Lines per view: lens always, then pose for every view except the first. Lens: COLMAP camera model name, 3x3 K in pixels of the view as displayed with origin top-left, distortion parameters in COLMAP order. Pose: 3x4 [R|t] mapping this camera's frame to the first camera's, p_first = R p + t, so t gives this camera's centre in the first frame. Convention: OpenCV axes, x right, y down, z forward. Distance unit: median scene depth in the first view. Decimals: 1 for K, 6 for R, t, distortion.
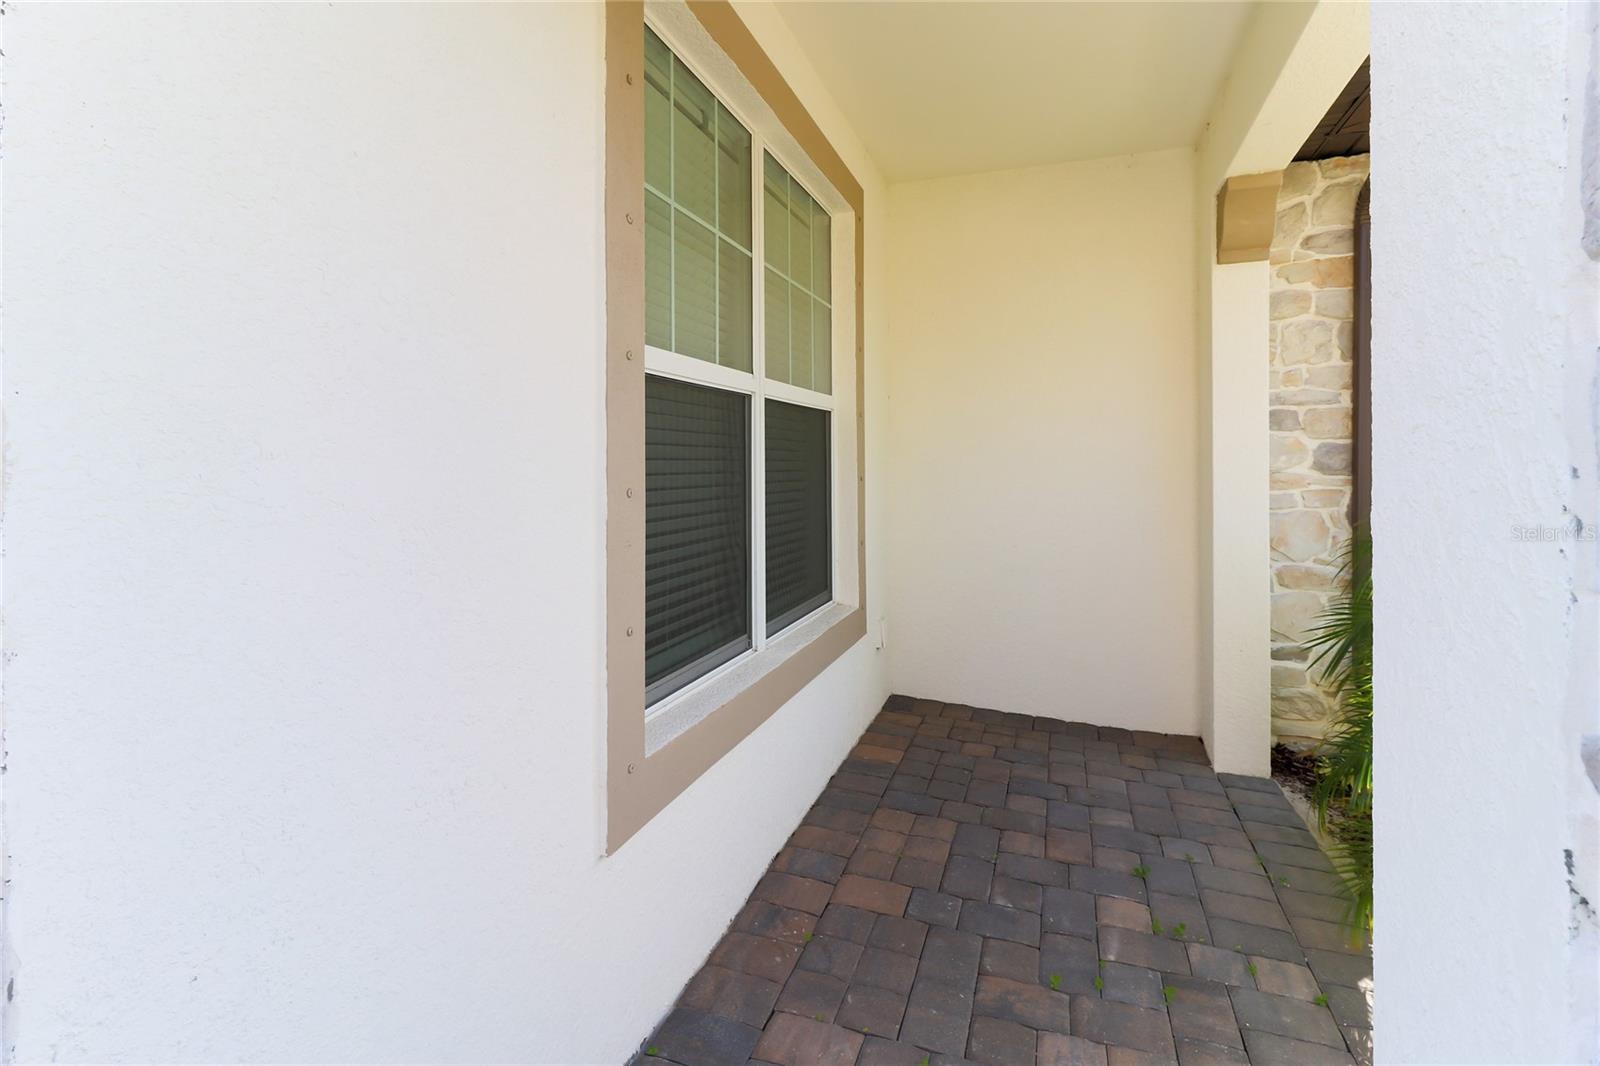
lens RADIAL K [[744.6, 0, 800.5], [0, 744.6, 460.6], [0, 0, 1]] dist [0.000540, -0.011058]
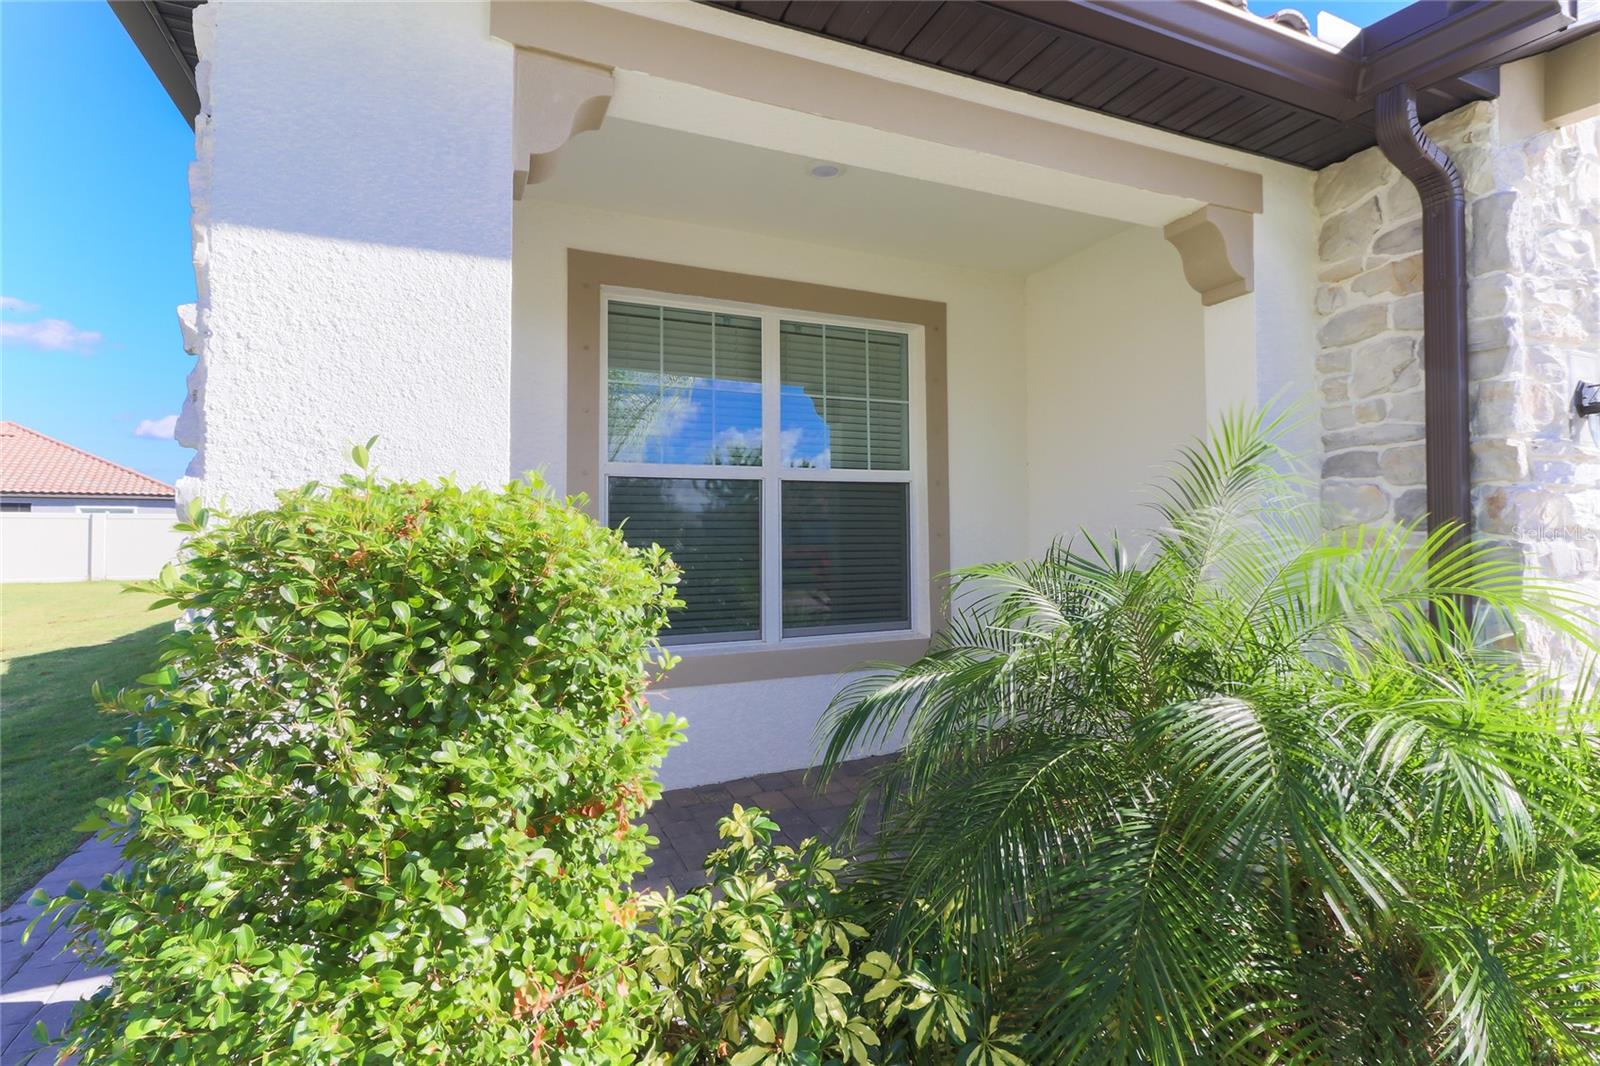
lens RADIAL K [[747.5, 0, 806.3], [0, 747.5, 512.4], [0, 0, 1]] dist [0.004605, 0.000053]
pose [[0.673332, -0.020039, -0.739069, 0.859644], [-0.000349, 0.999624, -0.027421, 0.022386], [0.739341, 0.018721, 0.673071, -0.011092]]
